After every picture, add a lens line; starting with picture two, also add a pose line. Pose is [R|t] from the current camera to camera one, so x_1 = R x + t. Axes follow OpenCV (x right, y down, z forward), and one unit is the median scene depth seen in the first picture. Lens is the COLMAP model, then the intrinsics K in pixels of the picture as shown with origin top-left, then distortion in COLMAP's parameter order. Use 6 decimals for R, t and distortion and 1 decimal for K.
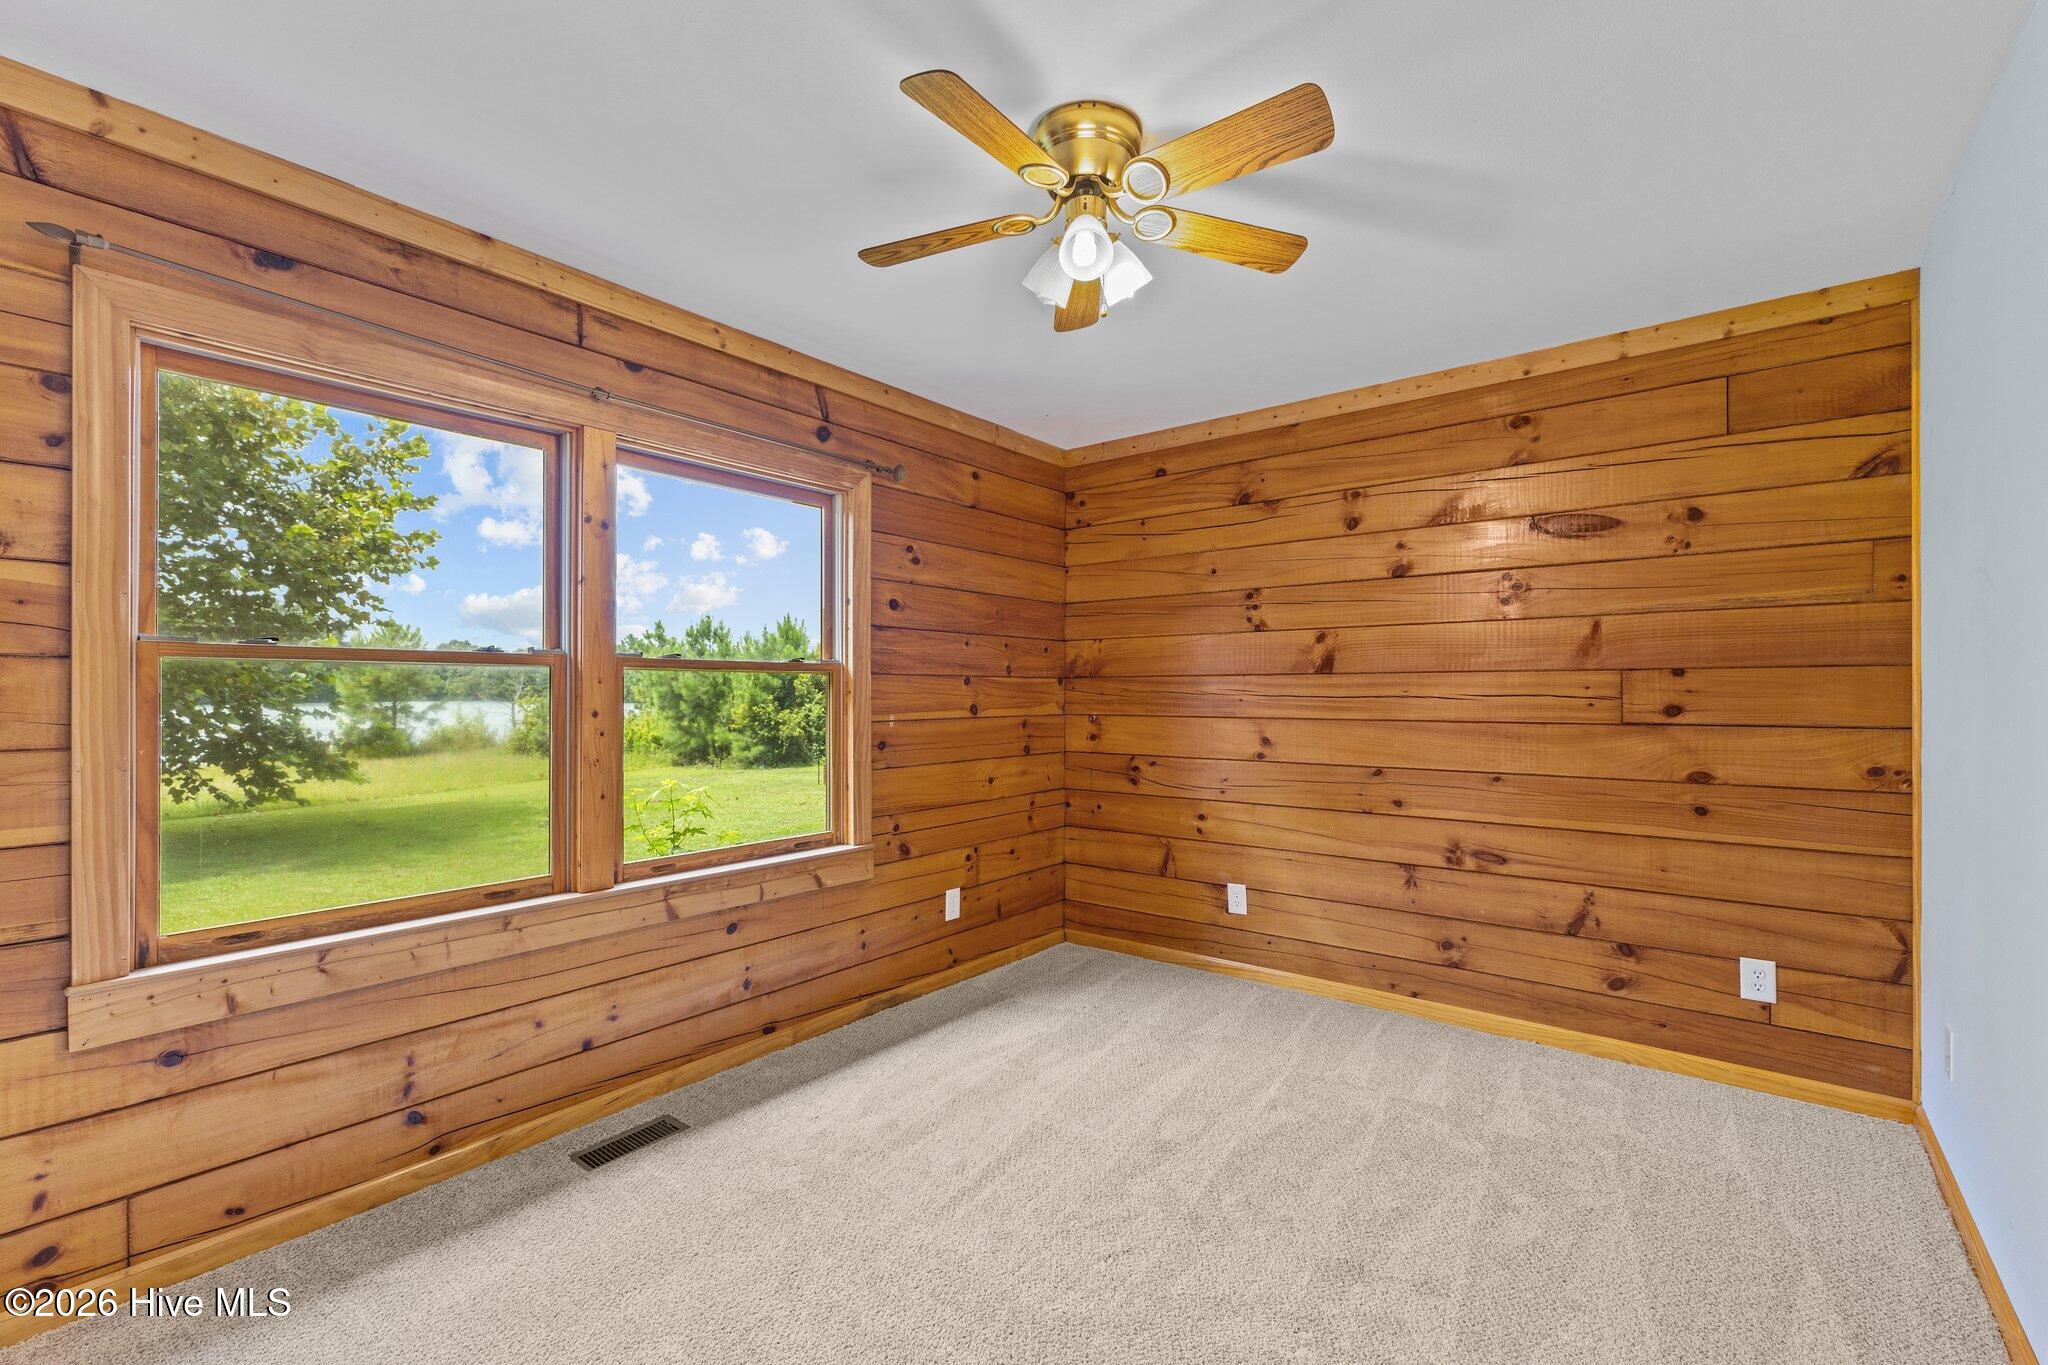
lens RADIAL K [[884.3, 0, 1023.2], [0, 884.3, 688.5], [0, 0, 1]] dist [0.013652, -0.001754]
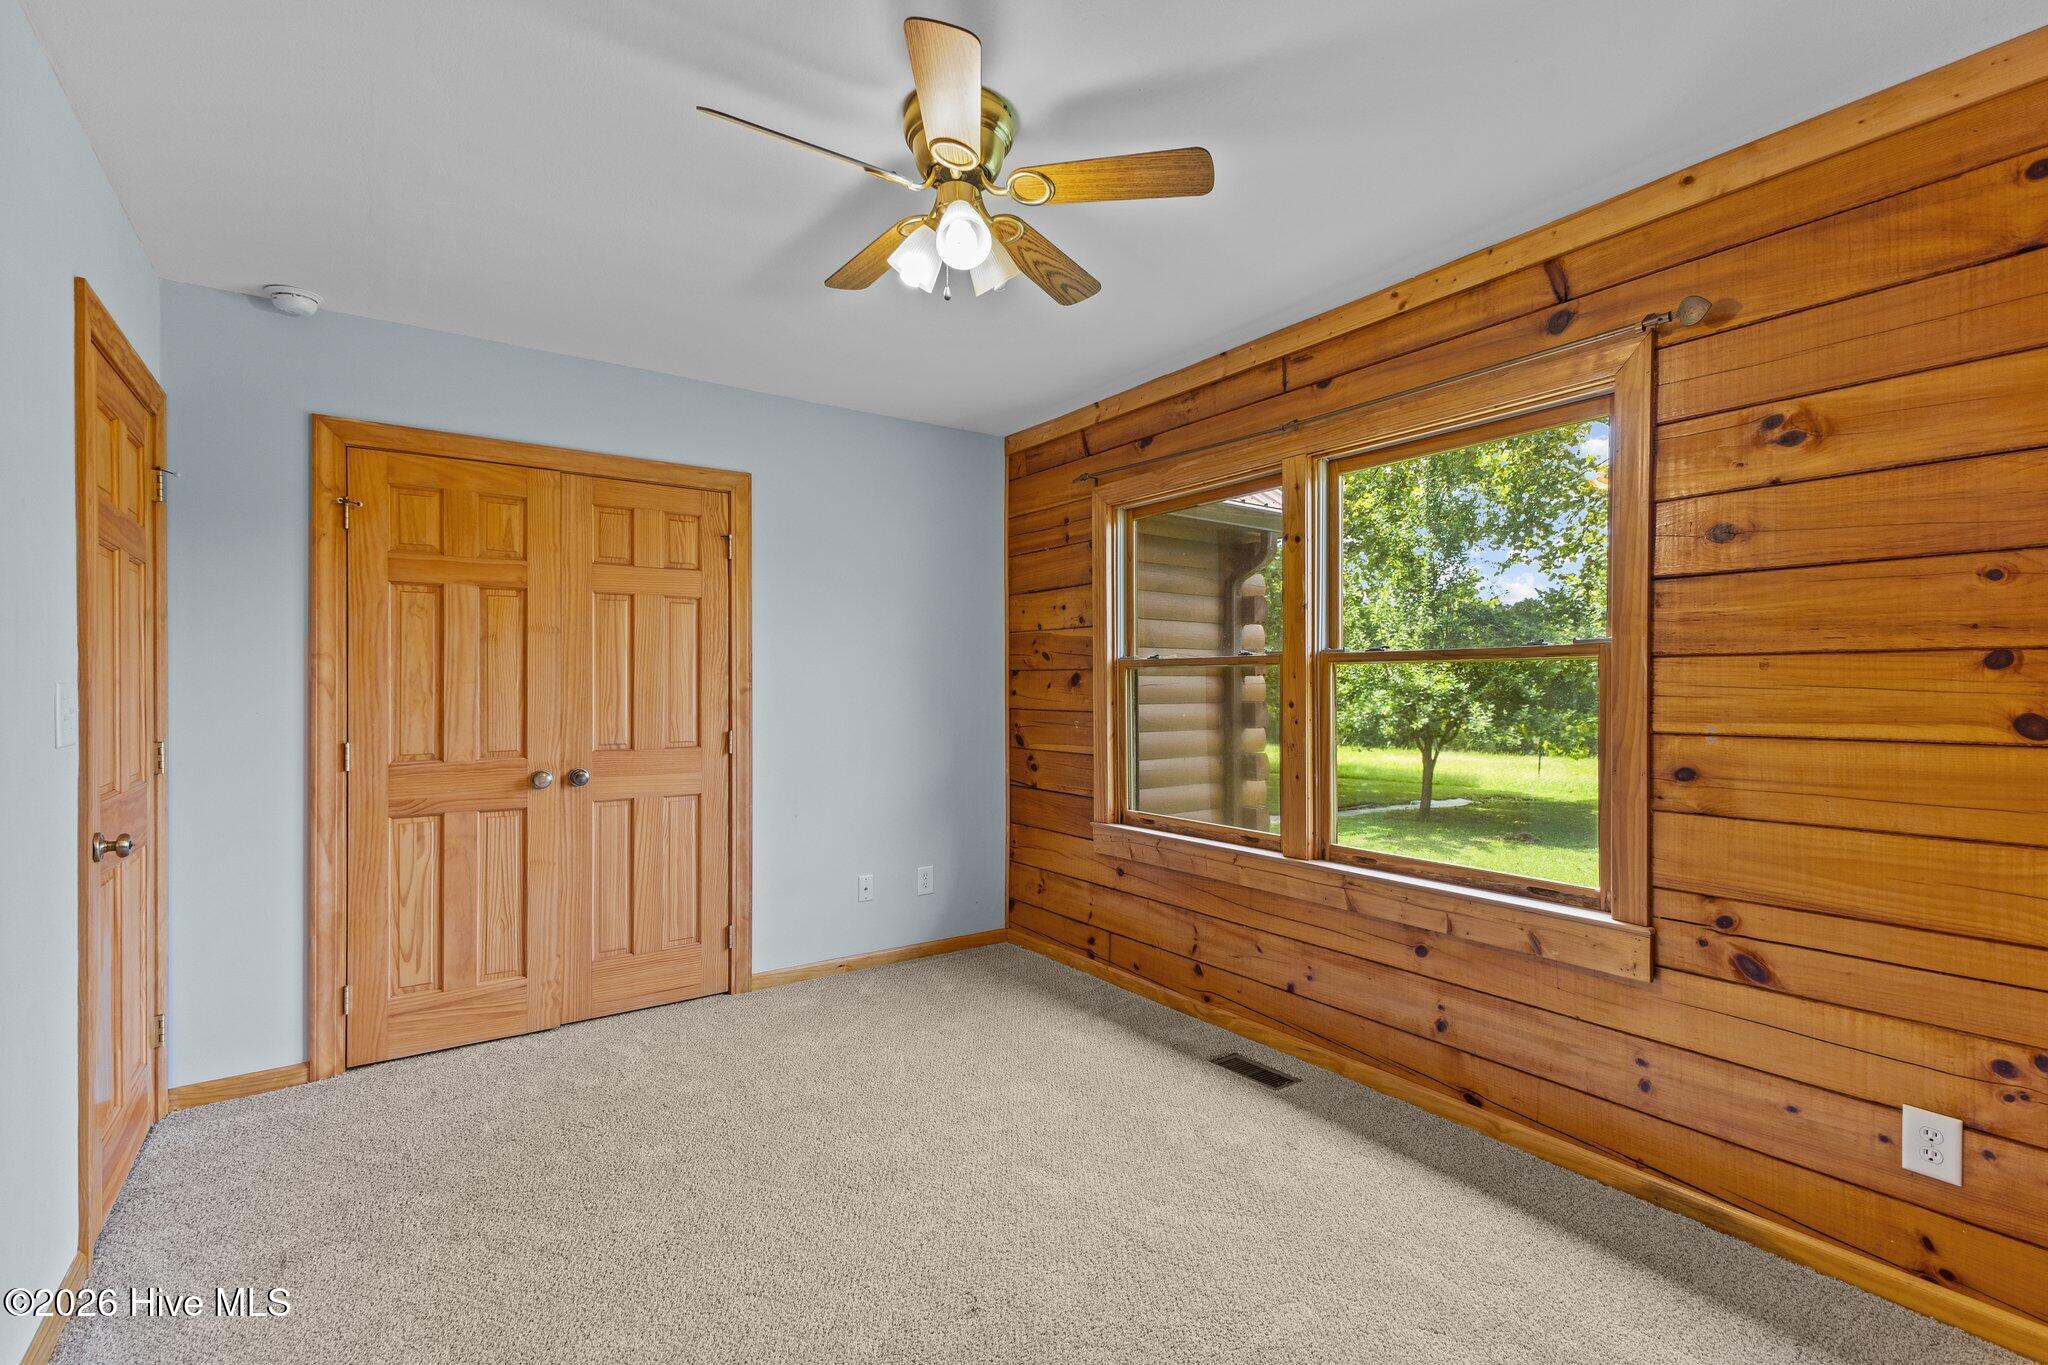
lens RADIAL K [[884.3, 0, 1039.5], [0, 884.3, 693.7], [0, 0, 1]] dist [0.013652, -0.001754]
pose [[-0.252774, 0.002583, -0.967522, 0.653854], [-0.002696, 0.999991, 0.003374, 0.010945], [0.967522, 0.003462, -0.252765, 0.889505]]
